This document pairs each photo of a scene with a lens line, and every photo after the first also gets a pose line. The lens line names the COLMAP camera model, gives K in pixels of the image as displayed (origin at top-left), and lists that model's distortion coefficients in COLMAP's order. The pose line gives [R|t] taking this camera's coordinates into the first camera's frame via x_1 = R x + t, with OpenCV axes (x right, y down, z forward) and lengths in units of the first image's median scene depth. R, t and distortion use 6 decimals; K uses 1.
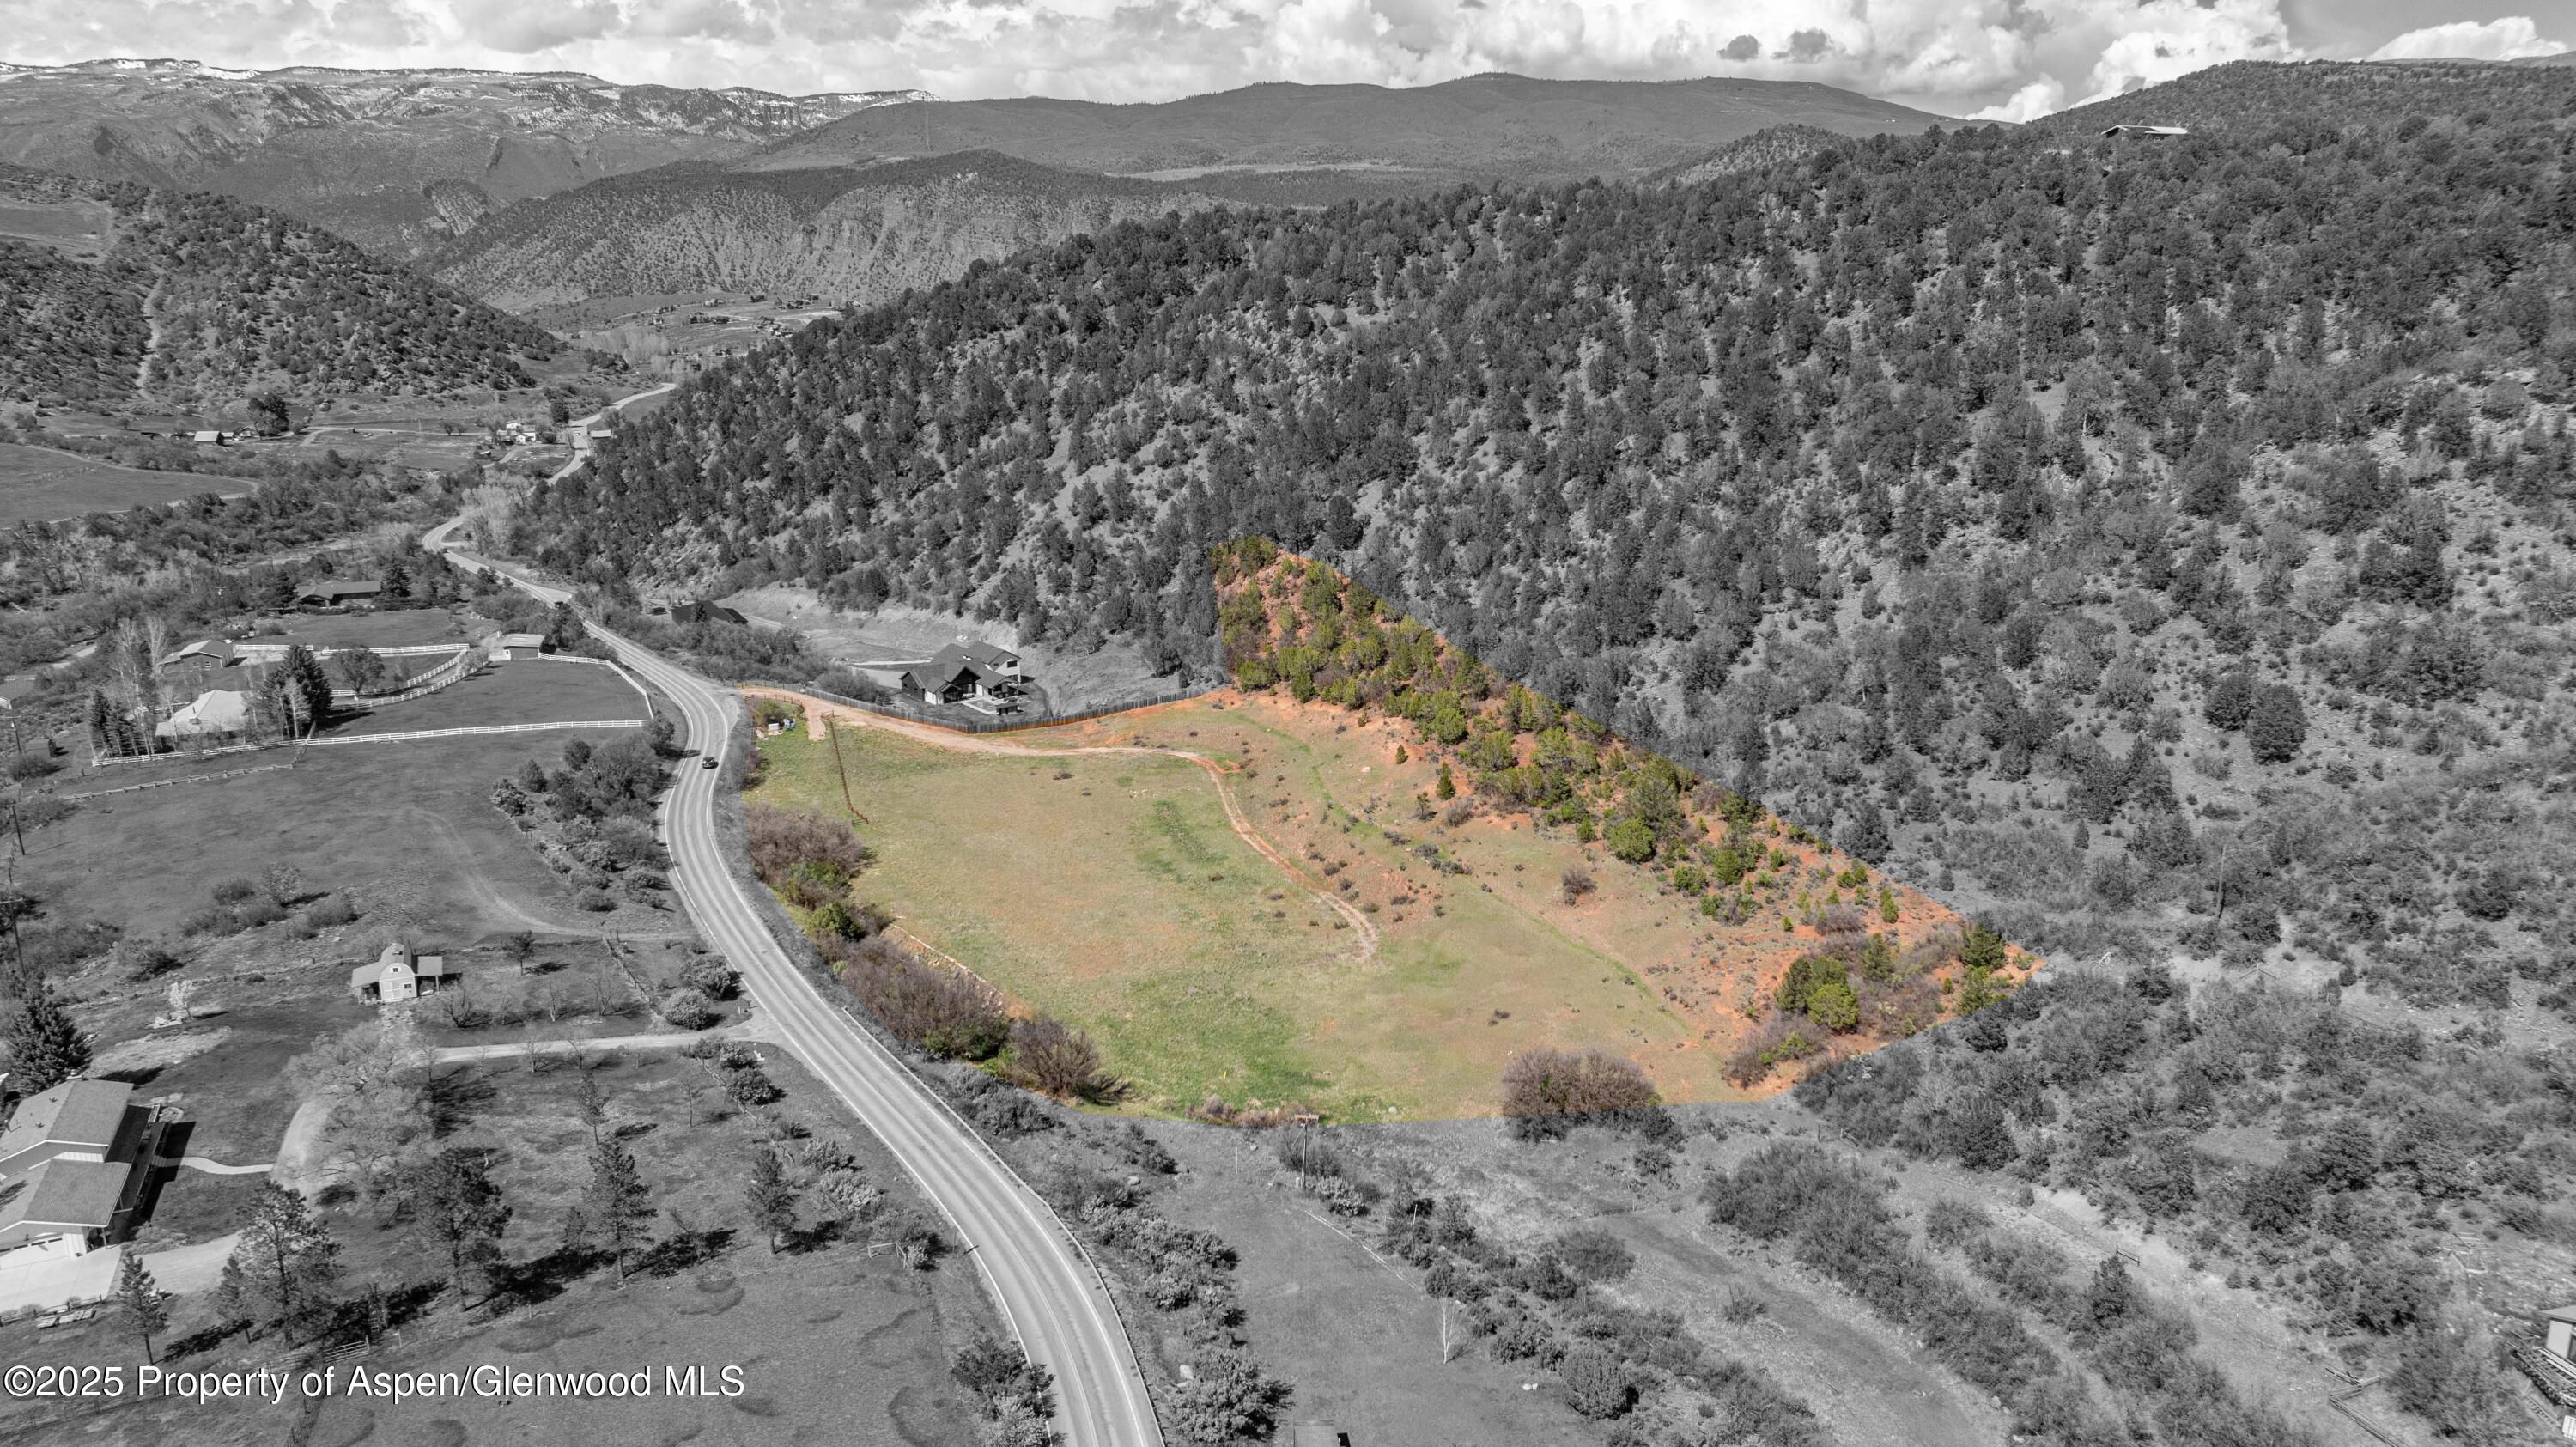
lens RADIAL K [[1892.8, 0, 1291.3], [0, 1892.8, 709.7], [0, 0, 1]] dist [-0.004345, 0.102178]
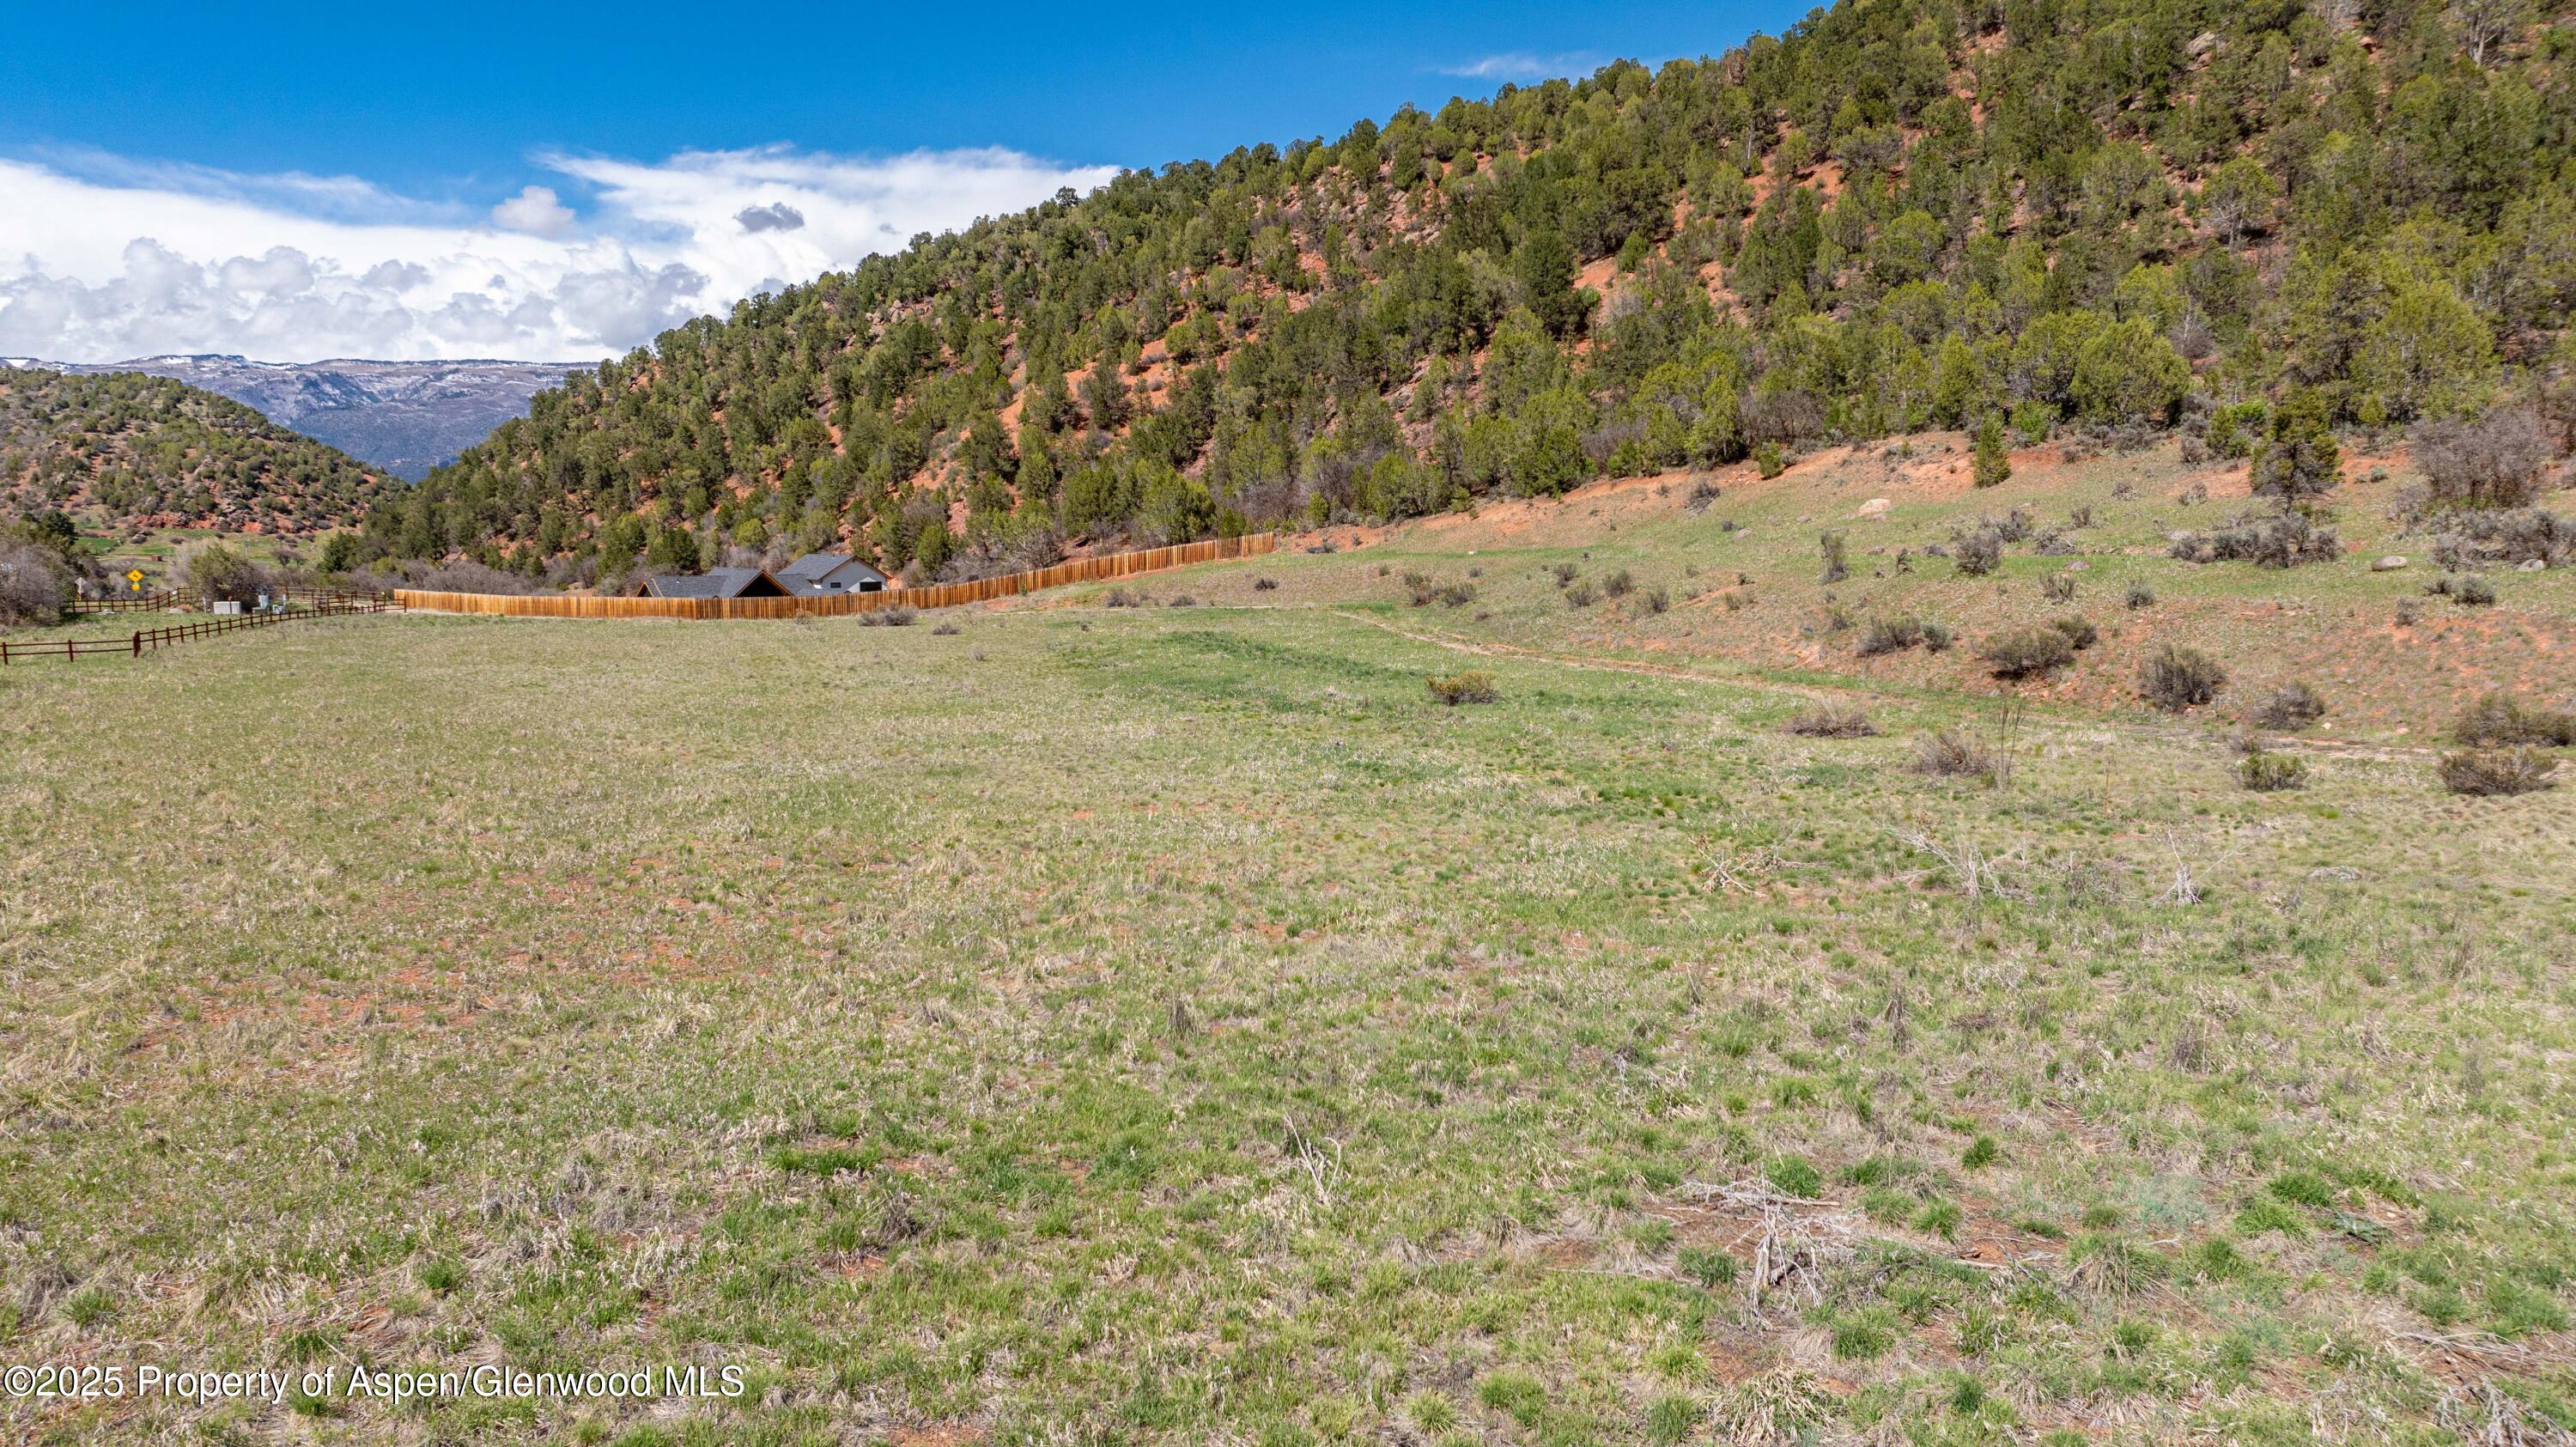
lens RADIAL K [[1892.8, 0, 1291.3], [0, 1892.8, 709.7], [0, 0, 1]] dist [-0.004345, 0.102178]
pose [[0.999985, 0.005506, 0.000084, -0.014588], [-0.005433, 0.989036, -0.147574, 0.029439], [-0.000896, 0.147572, 0.989051, 0.192338]]
